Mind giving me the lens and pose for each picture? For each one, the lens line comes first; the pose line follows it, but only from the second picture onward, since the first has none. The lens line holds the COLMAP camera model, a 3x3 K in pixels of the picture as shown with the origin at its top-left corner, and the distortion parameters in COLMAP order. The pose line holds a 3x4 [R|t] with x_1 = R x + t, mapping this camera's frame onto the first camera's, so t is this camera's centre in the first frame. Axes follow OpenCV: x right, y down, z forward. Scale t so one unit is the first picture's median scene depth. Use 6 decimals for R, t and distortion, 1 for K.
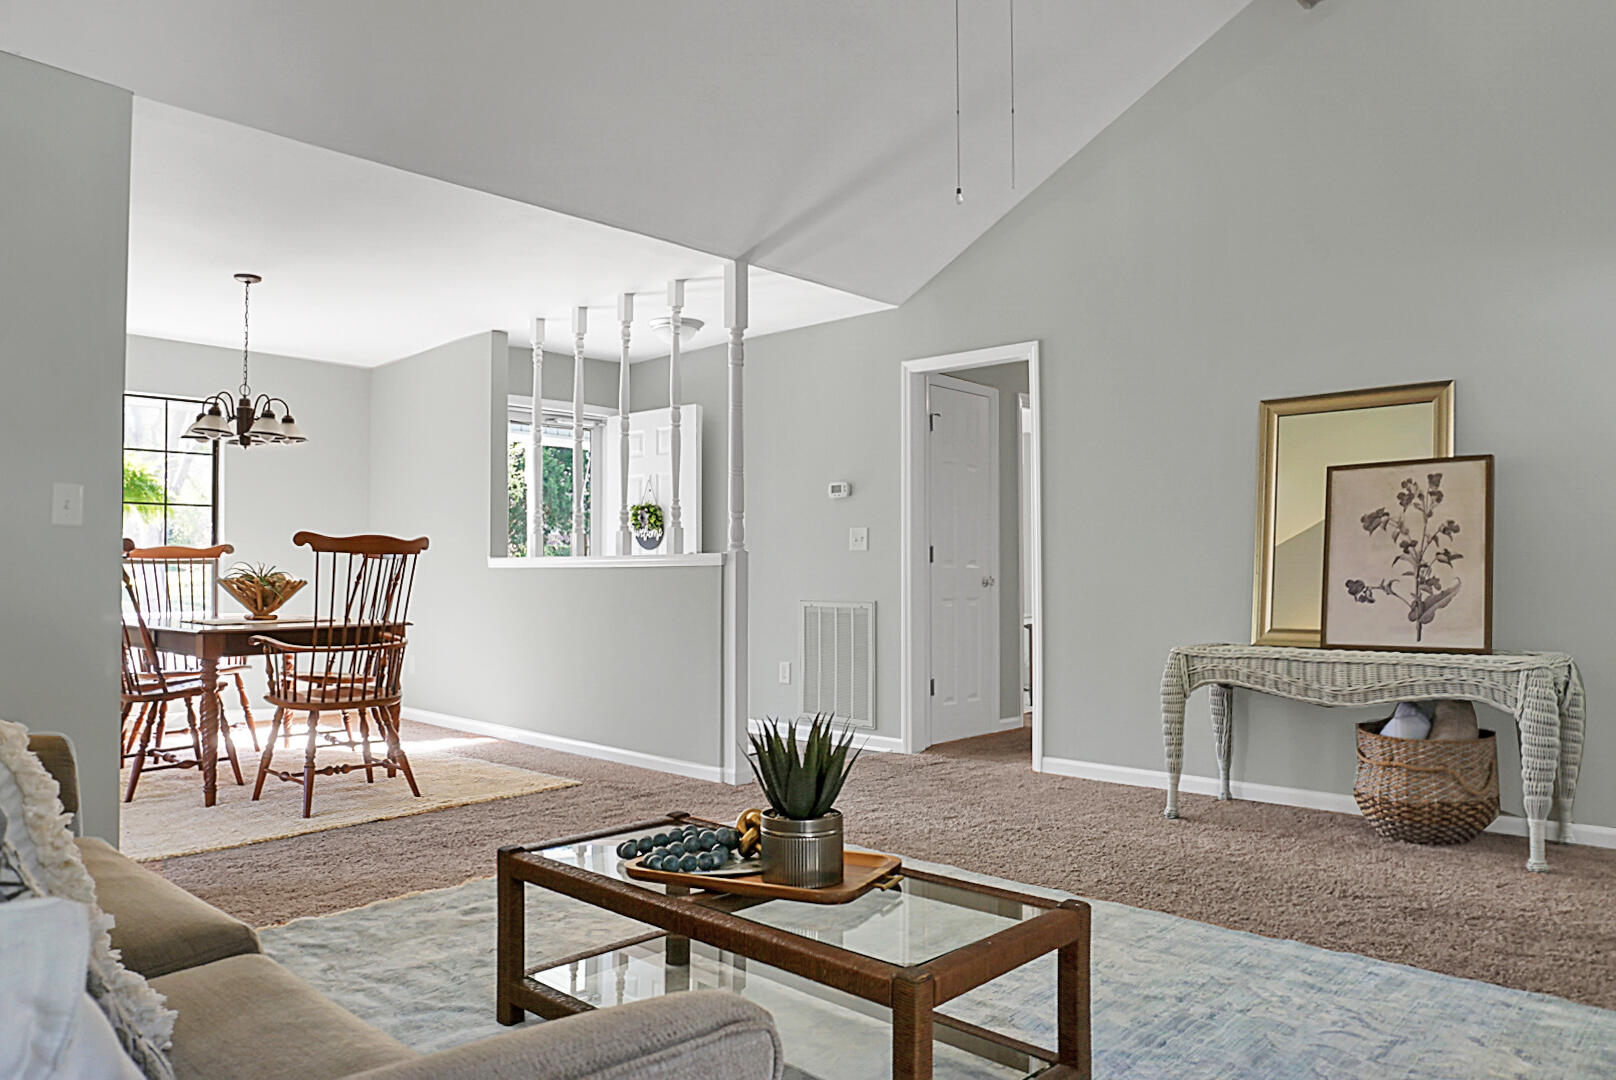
lens RADIAL K [[1088.5, 0, 801.8], [0, 1088.5, 527.7], [0, 0, 1]] dist [-0.012420, 0.000578]
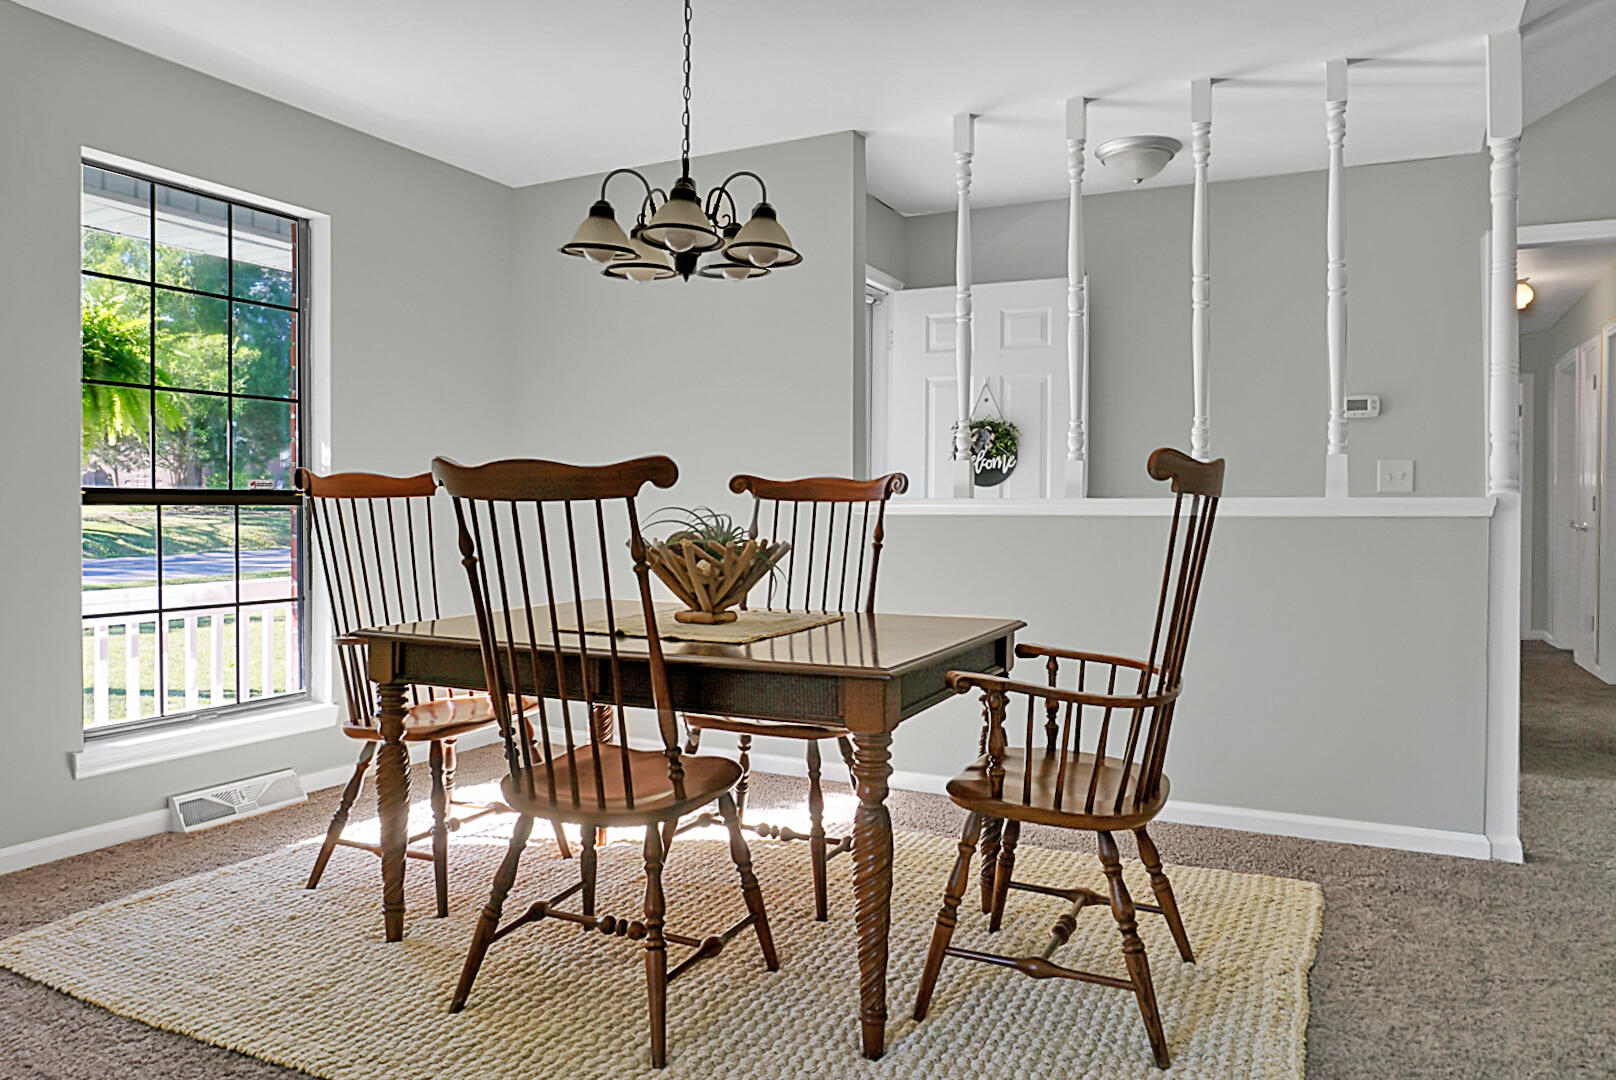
lens RADIAL K [[1088.5, 0, 811.2], [0, 1088.5, 524.8], [0, 0, 1]] dist [-0.012420, 0.000578]
pose [[0.958142, -0.000238, 0.286293, -0.531029], [-0.017094, 0.998168, 0.058039, 0.007501], [-0.285782, -0.060503, 0.956383, 0.448971]]
